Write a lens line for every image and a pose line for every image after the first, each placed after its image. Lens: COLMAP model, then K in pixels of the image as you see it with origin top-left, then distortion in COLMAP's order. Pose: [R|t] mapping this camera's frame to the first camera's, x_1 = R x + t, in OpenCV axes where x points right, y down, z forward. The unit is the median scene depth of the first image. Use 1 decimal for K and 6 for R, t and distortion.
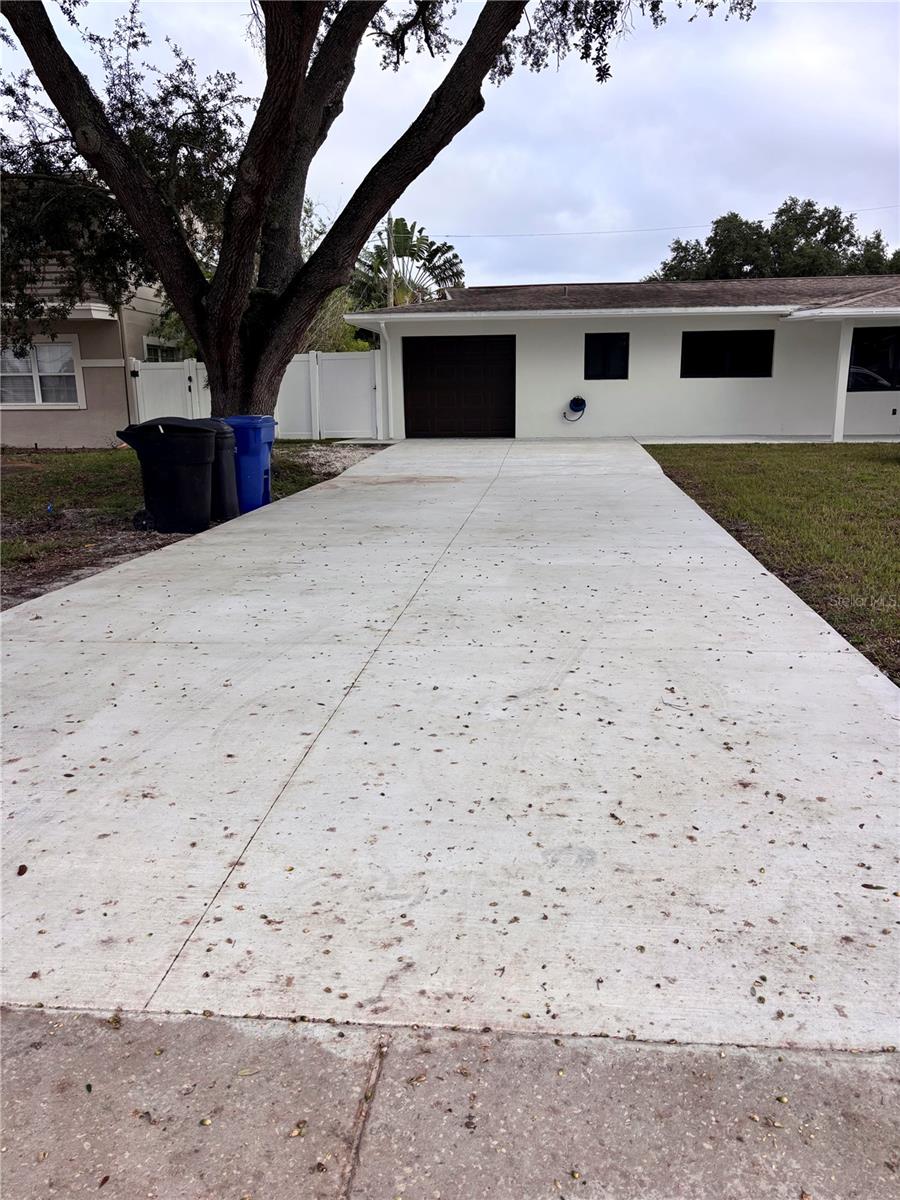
lens RADIAL K [[911.1, 0, 457.0], [0, 911.1, 612.8], [0, 0, 1]] dist [0.051249, -0.060263]
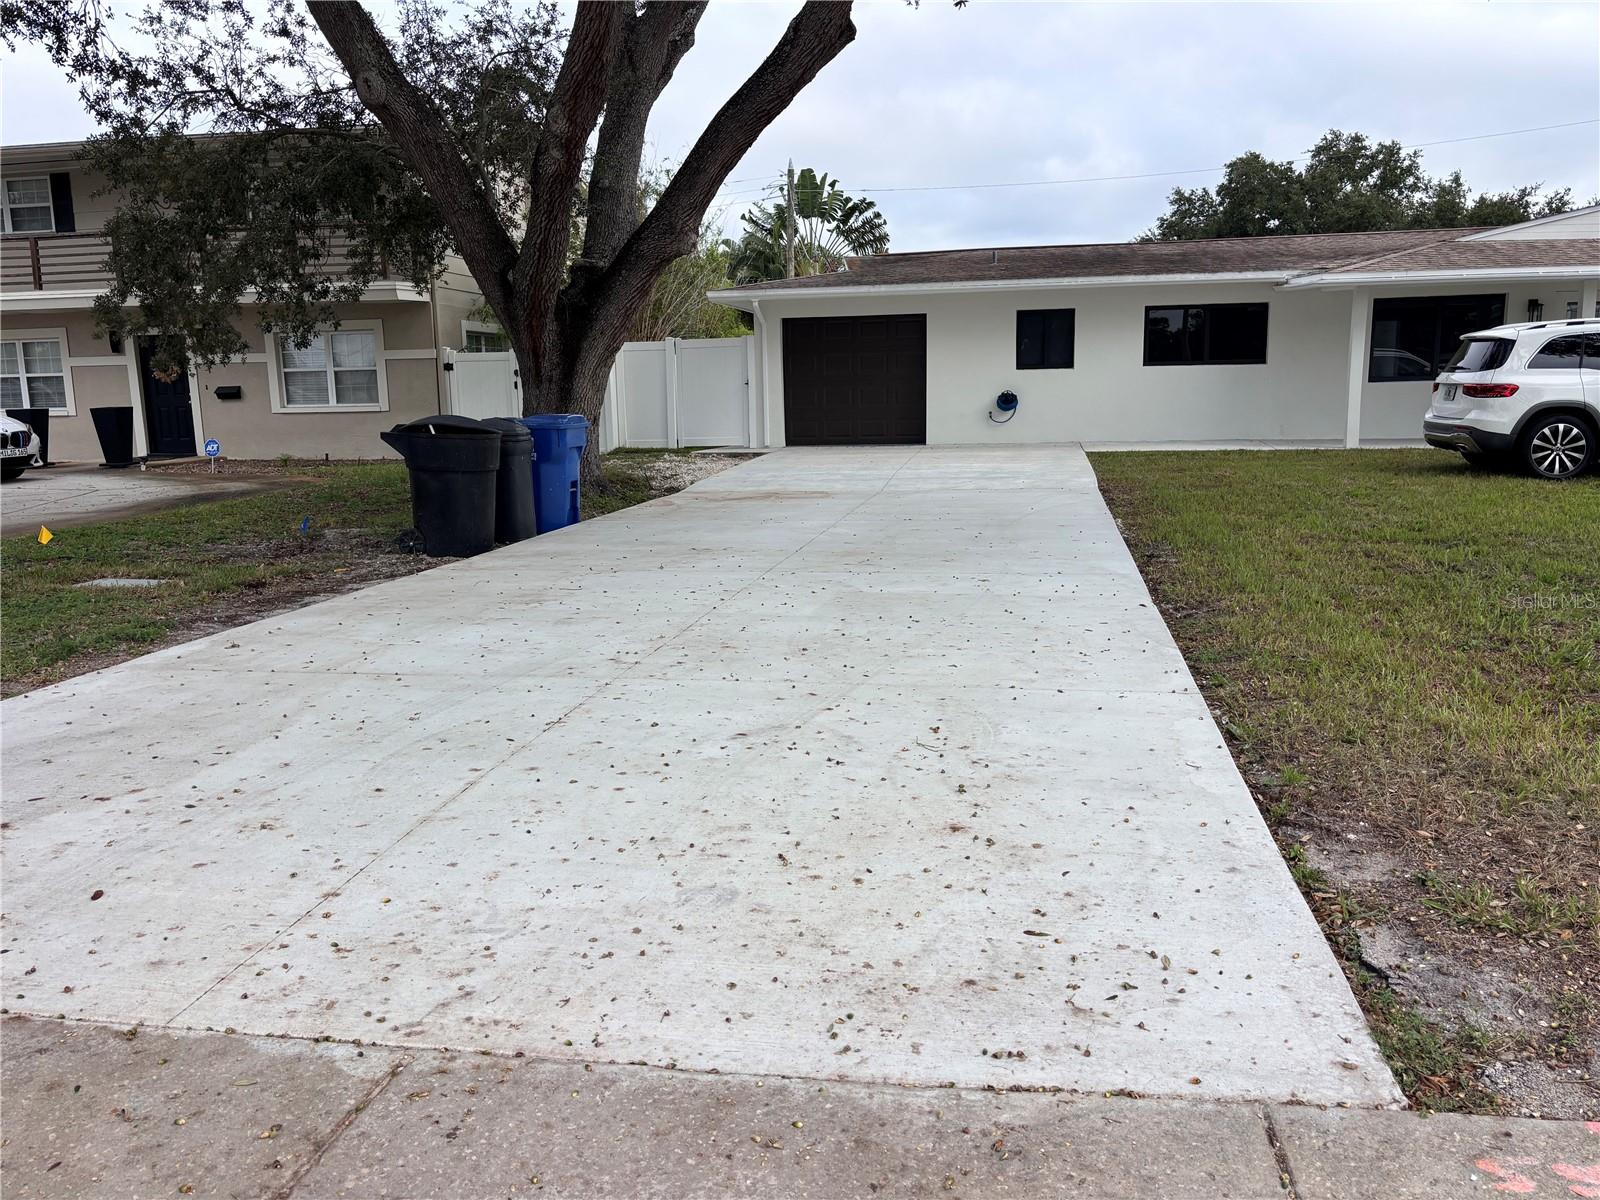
lens RADIAL K [[1214.8, 0, 804.0], [0, 1214.8, 601.0], [0, 0, 1]] dist [0.051249, -0.060263]
pose [[0.996870, 0.006546, -0.078784, 0.114046], [-0.011689, 0.997817, -0.064998, 0.023147], [0.078186, 0.065716, 0.994771, -0.059122]]
